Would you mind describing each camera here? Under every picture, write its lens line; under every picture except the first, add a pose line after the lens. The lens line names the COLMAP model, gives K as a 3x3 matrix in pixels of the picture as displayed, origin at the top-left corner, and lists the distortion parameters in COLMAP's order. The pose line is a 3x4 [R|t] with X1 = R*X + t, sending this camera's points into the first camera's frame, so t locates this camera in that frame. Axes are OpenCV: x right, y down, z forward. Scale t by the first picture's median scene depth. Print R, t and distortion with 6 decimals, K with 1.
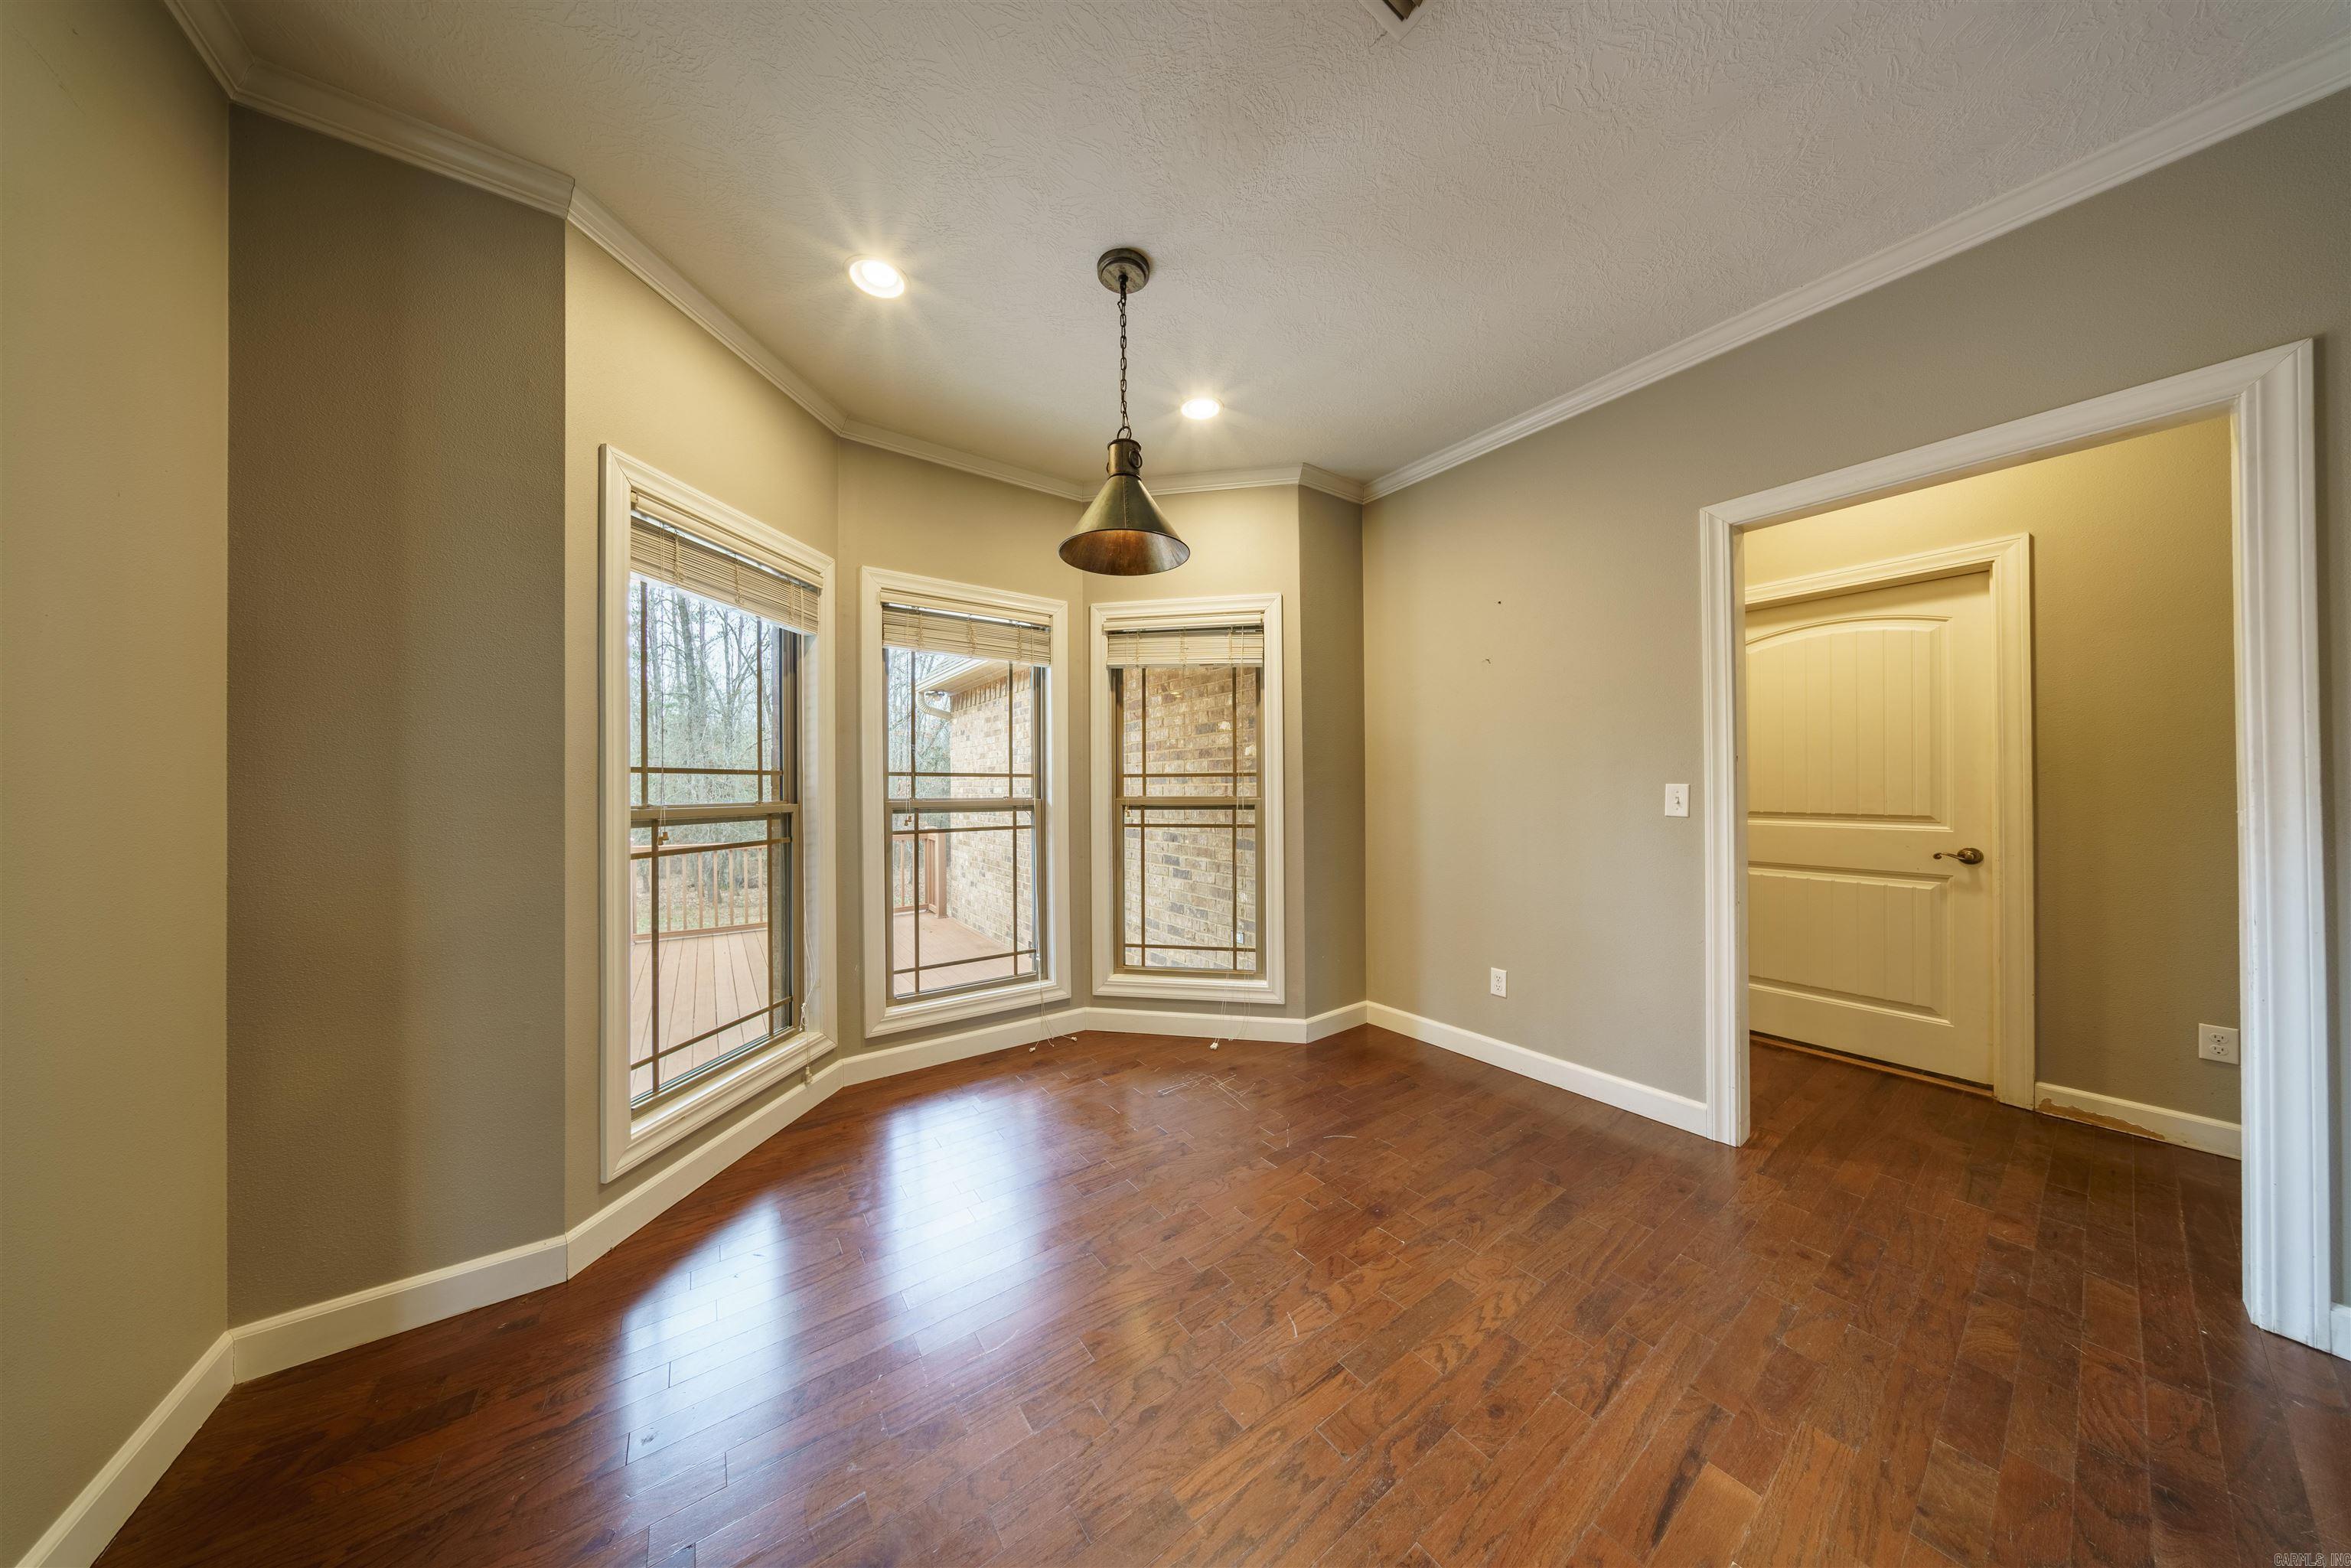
lens RADIAL K [[673.1, 0, 1172.9], [0, 673.1, 784.2], [0, 0, 1]] dist [-0.008815, 0.001365]
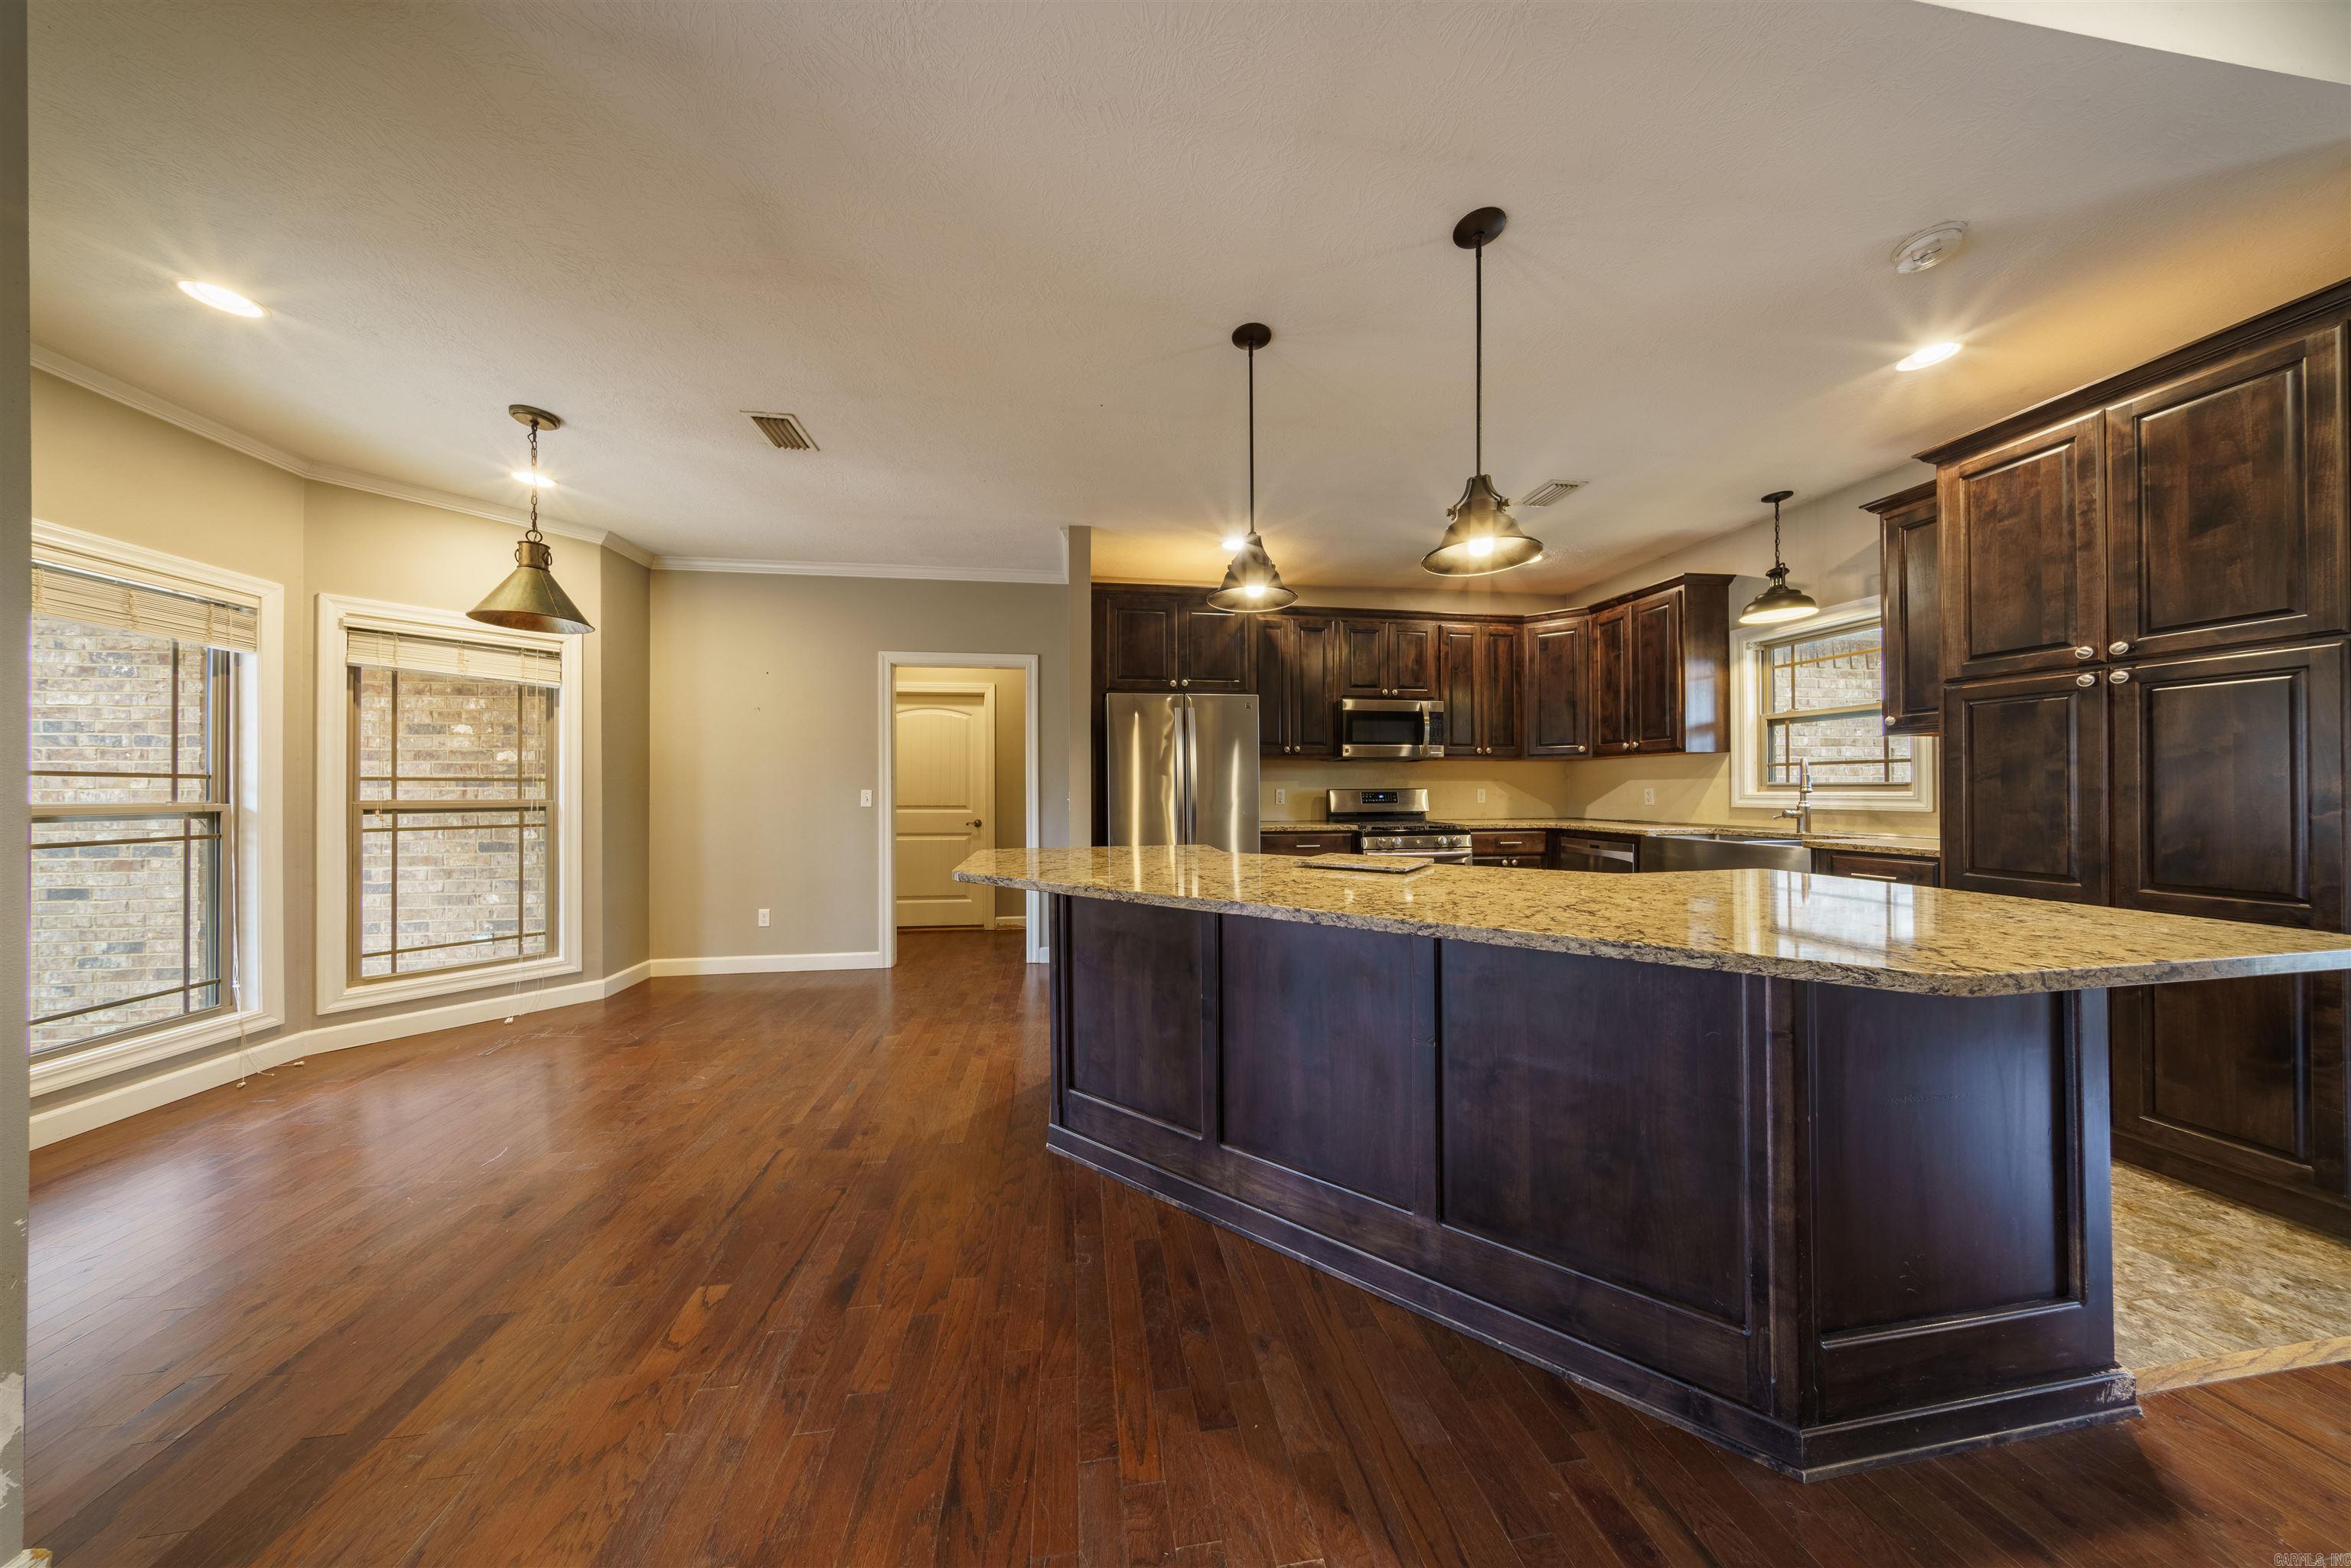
lens RADIAL K [[673.1, 0, 1162.3], [0, 673.1, 787.2], [0, 0, 1]] dist [-0.008815, 0.001365]
pose [[0.464358, 0.008729, 0.885604, -0.404558], [-0.005431, 0.999961, -0.007009, -0.000012], [-0.885631, -0.001555, 0.464388, -0.466055]]
